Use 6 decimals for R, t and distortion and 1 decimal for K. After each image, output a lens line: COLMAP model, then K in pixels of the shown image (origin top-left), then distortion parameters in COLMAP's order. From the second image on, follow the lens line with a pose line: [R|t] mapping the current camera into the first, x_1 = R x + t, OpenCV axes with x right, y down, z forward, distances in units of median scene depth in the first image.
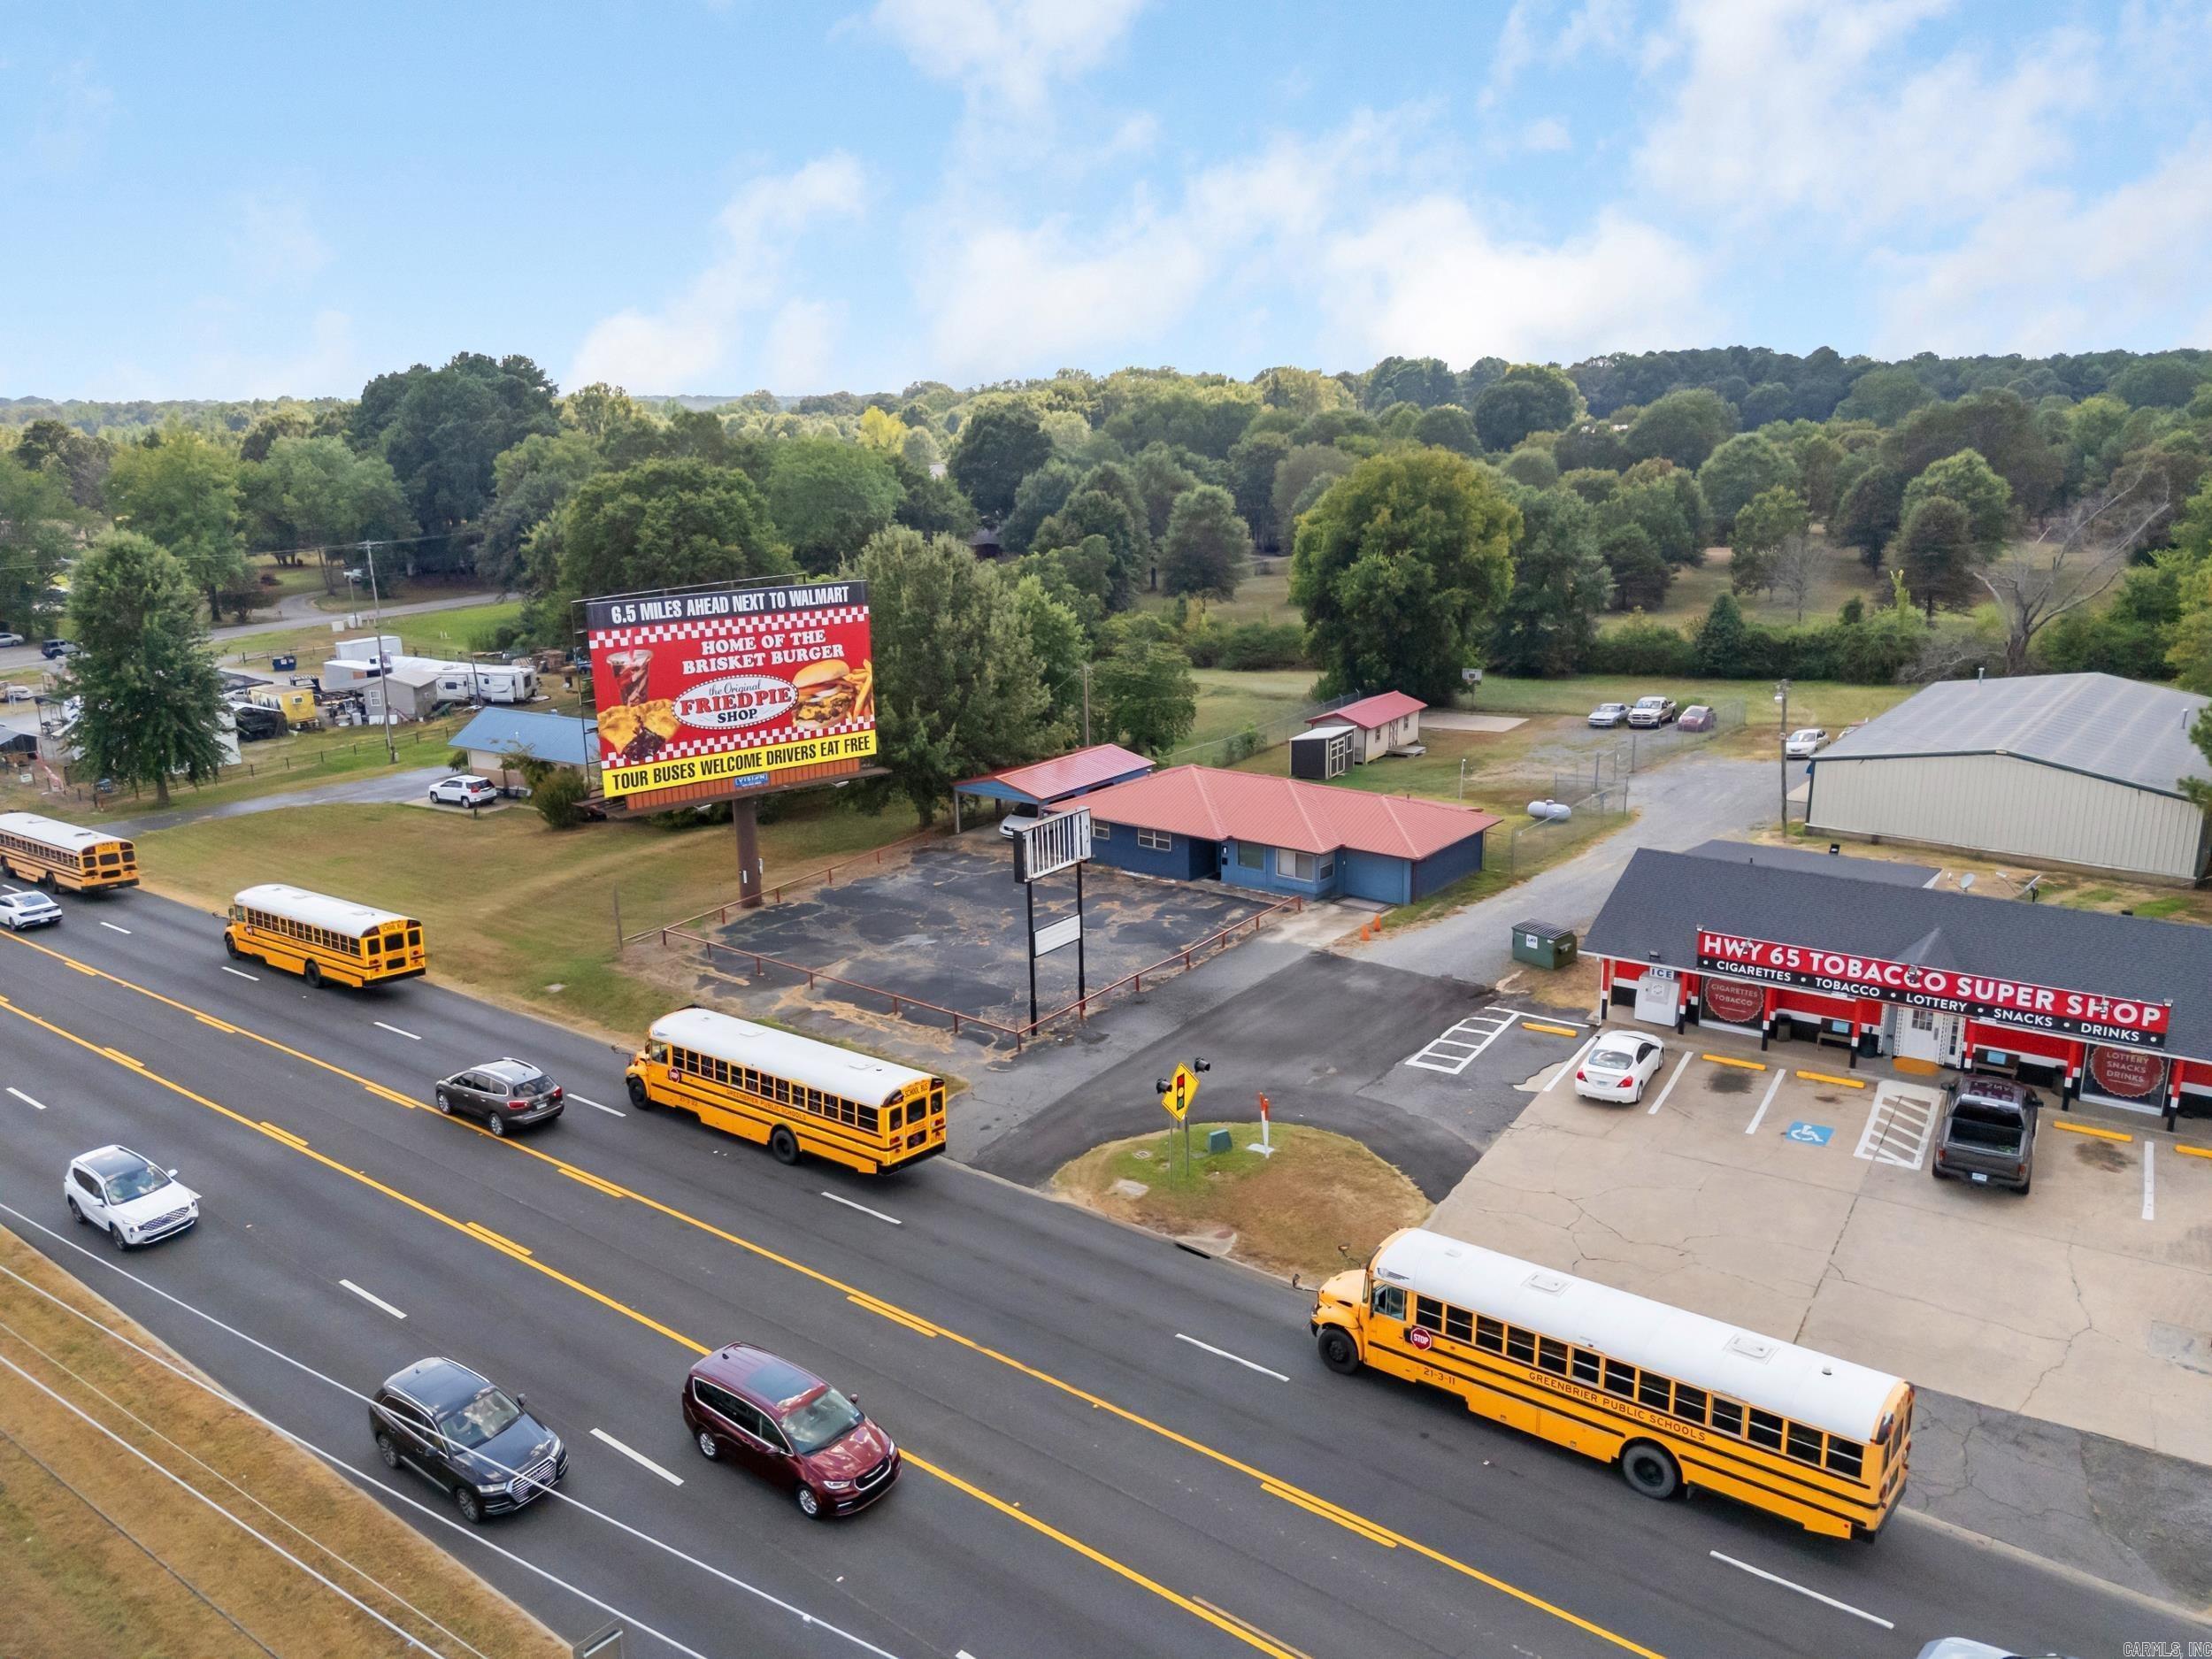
lens RADIAL K [[1653.0, 0, 1120.5], [0, 1653.0, 820.0], [0, 0, 1]] dist [0.074113, -0.077815]
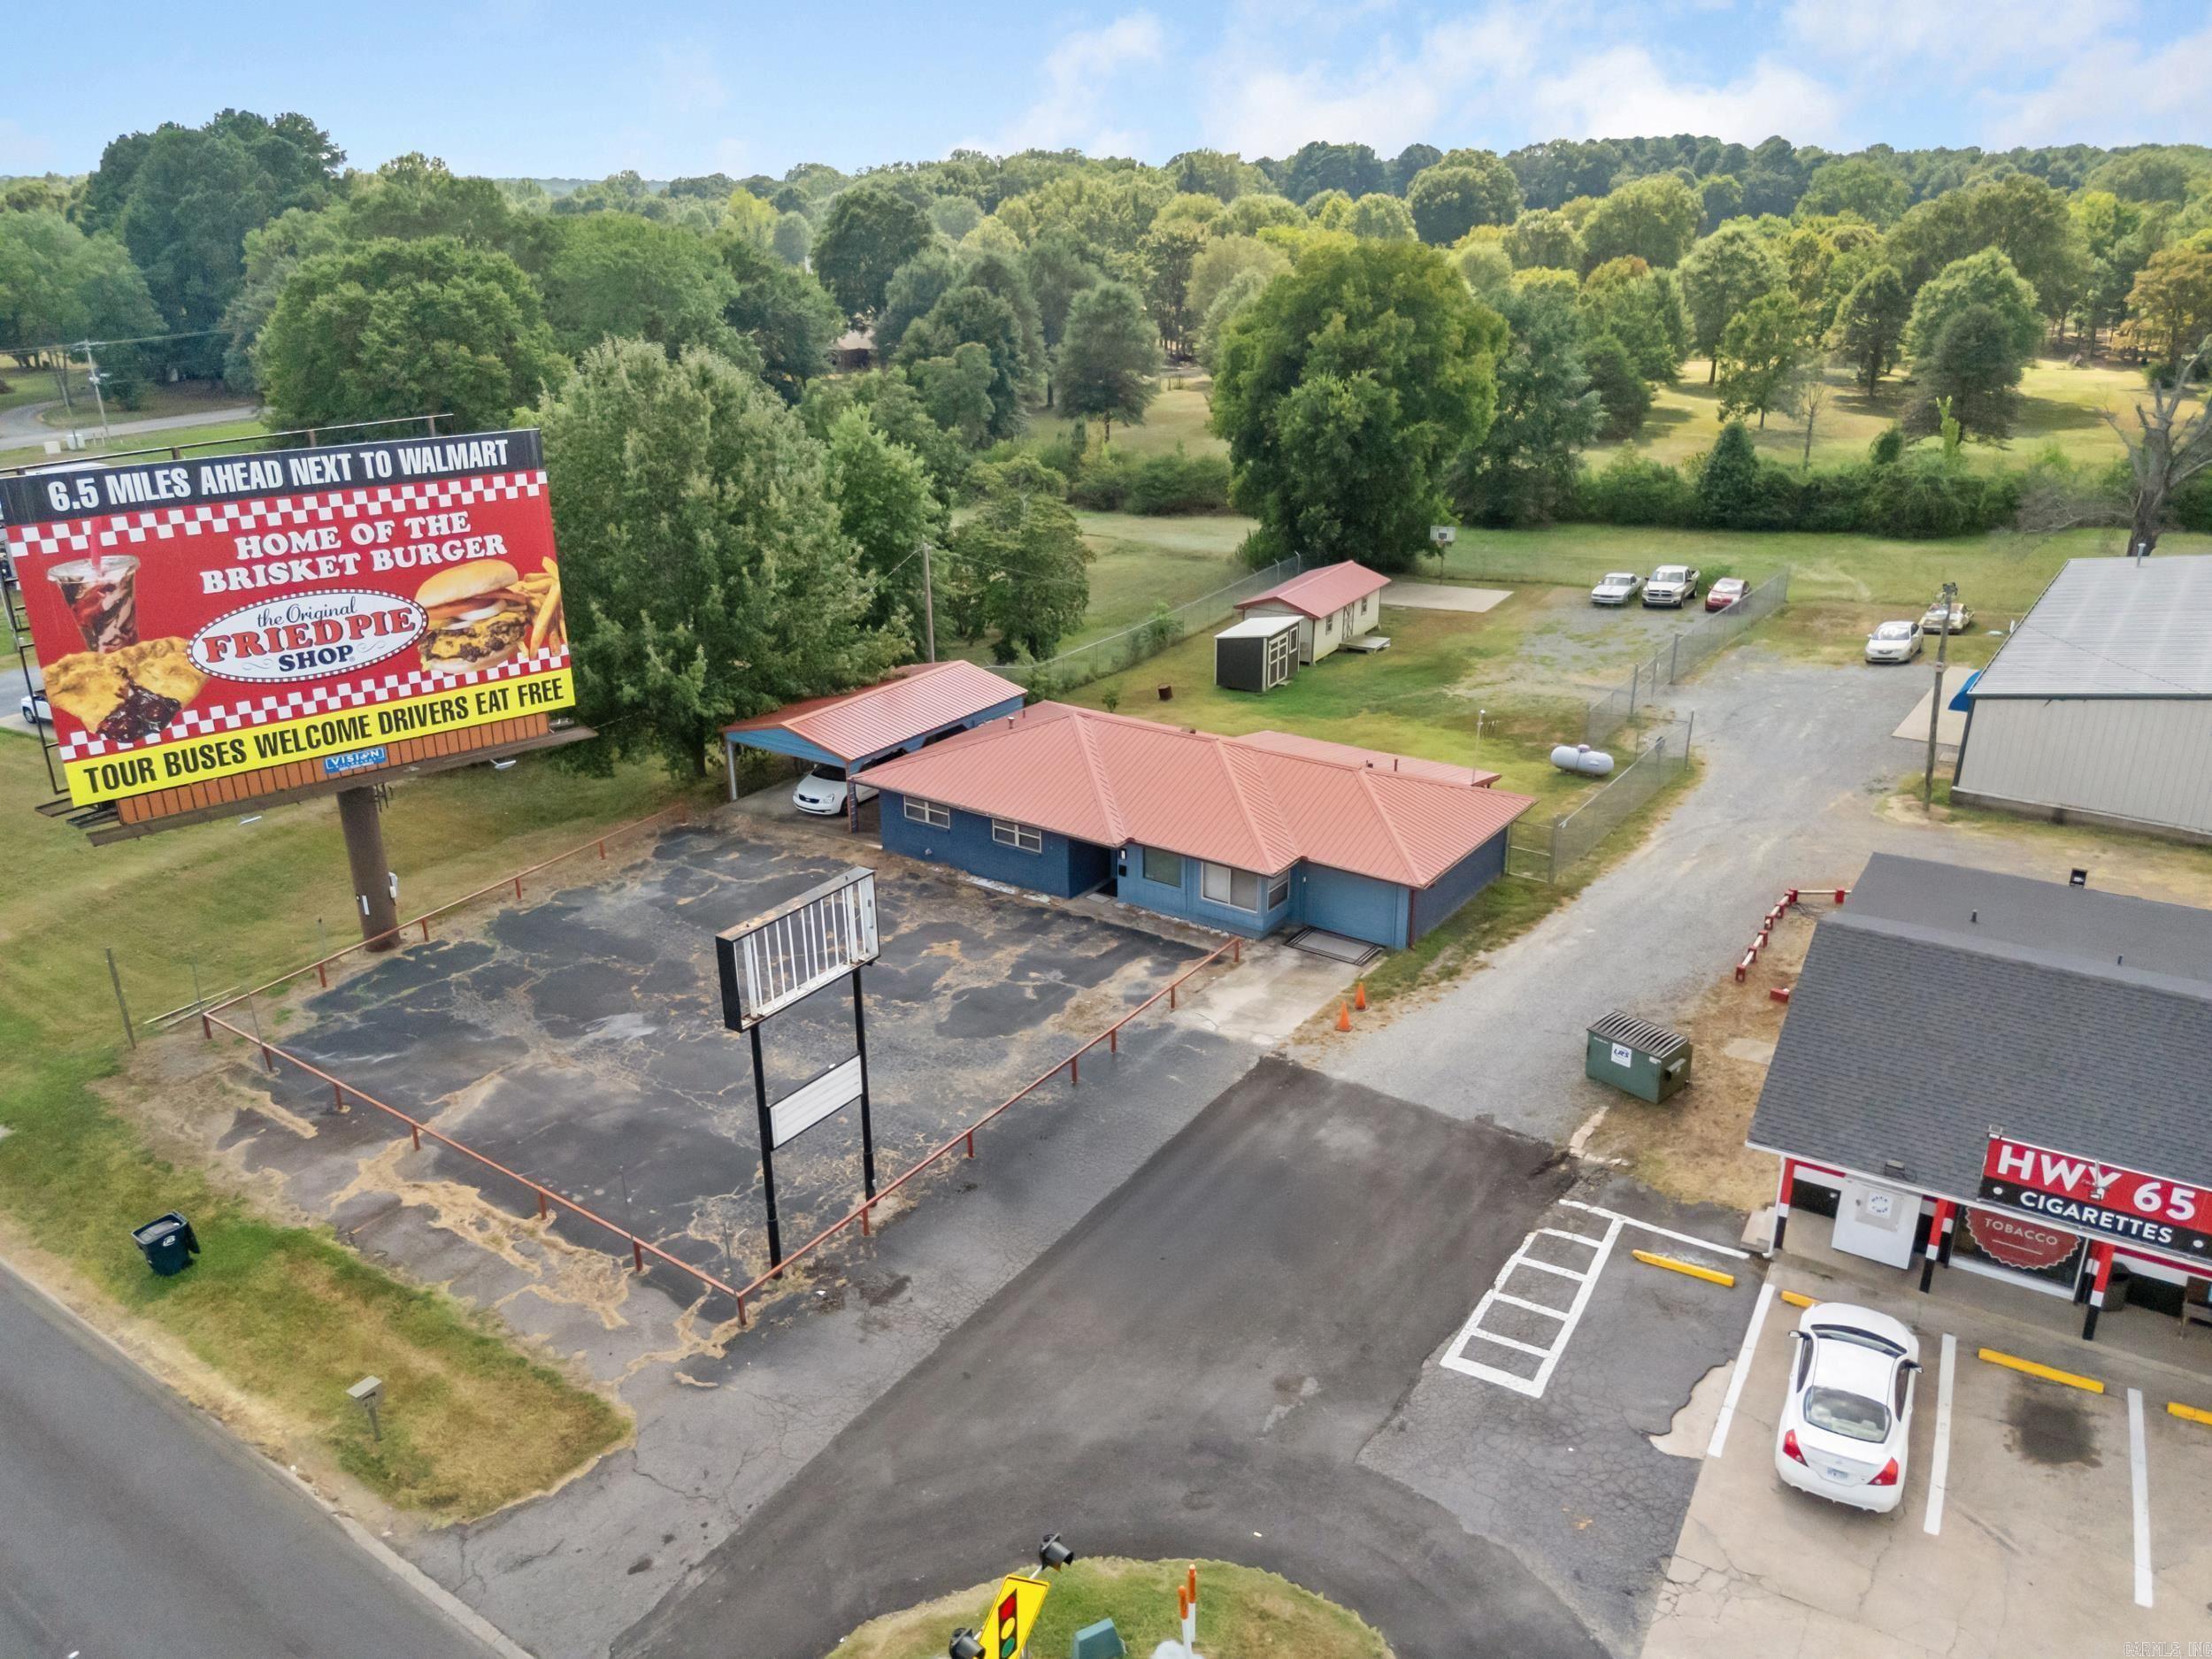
lens RADIAL K [[1653.0, 0, 1122.1], [0, 1653.0, 821.6], [0, 0, 1]] dist [0.074113, -0.077815]
pose [[0.998516, -0.007432, 0.053955, 0.019313], [0.001272, 0.993558, 0.113318, -0.047667], [-0.054450, -0.113081, 0.992093, 0.243769]]
